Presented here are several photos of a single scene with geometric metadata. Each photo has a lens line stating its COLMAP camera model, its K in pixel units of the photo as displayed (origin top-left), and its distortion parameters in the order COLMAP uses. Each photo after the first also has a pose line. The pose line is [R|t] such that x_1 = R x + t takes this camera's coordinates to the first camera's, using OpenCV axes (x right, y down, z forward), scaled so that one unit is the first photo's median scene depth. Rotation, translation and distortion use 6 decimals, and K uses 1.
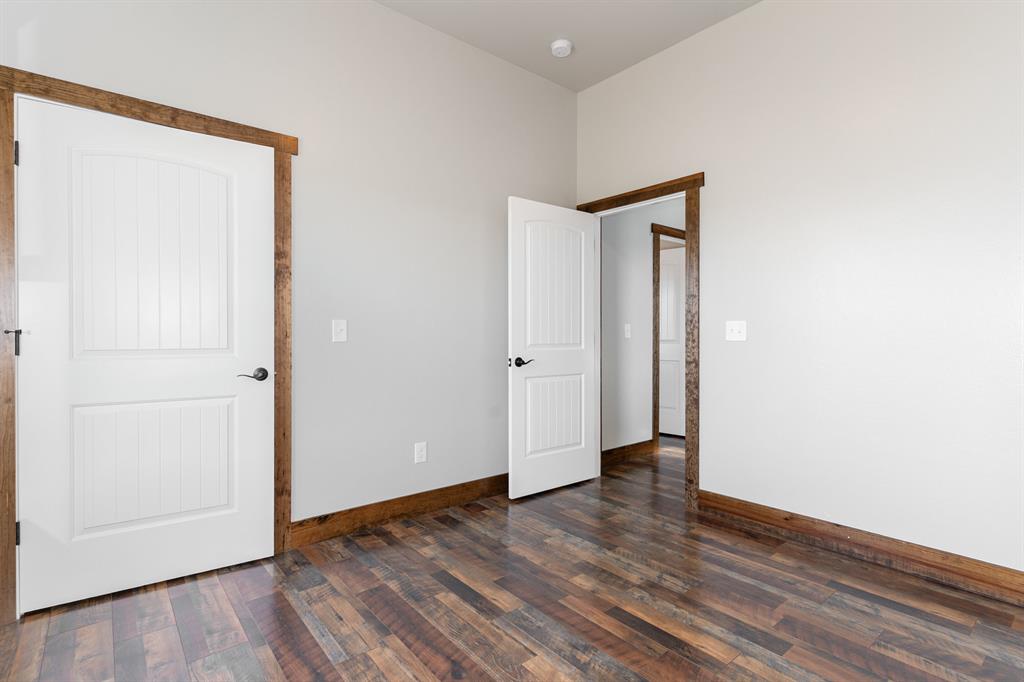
lens RADIAL K [[512.6, 0, 508.6], [0, 512.6, 333.6], [0, 0, 1]] dist [0.005182, -0.002384]
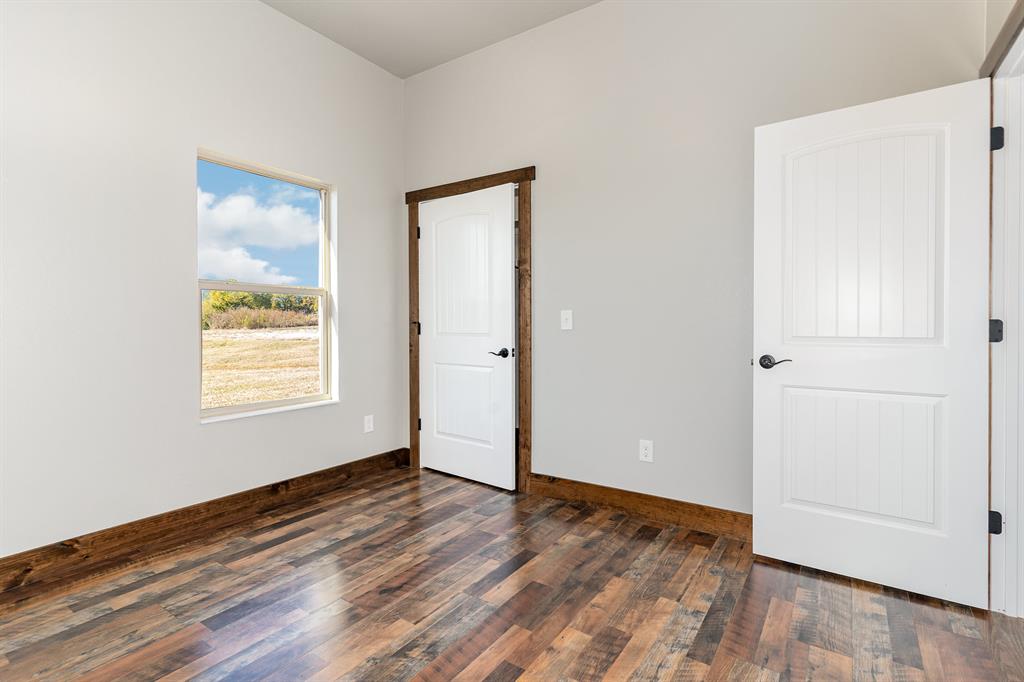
lens RADIAL K [[512.6, 0, 523.6], [0, 512.6, 323.9], [0, 0, 1]] dist [0.005182, -0.002384]
pose [[0.259454, -0.004055, -0.965747, 0.783471], [0.003699, 0.999988, -0.003205, 0.007003], [0.965748, -0.002741, 0.259466, 0.648975]]
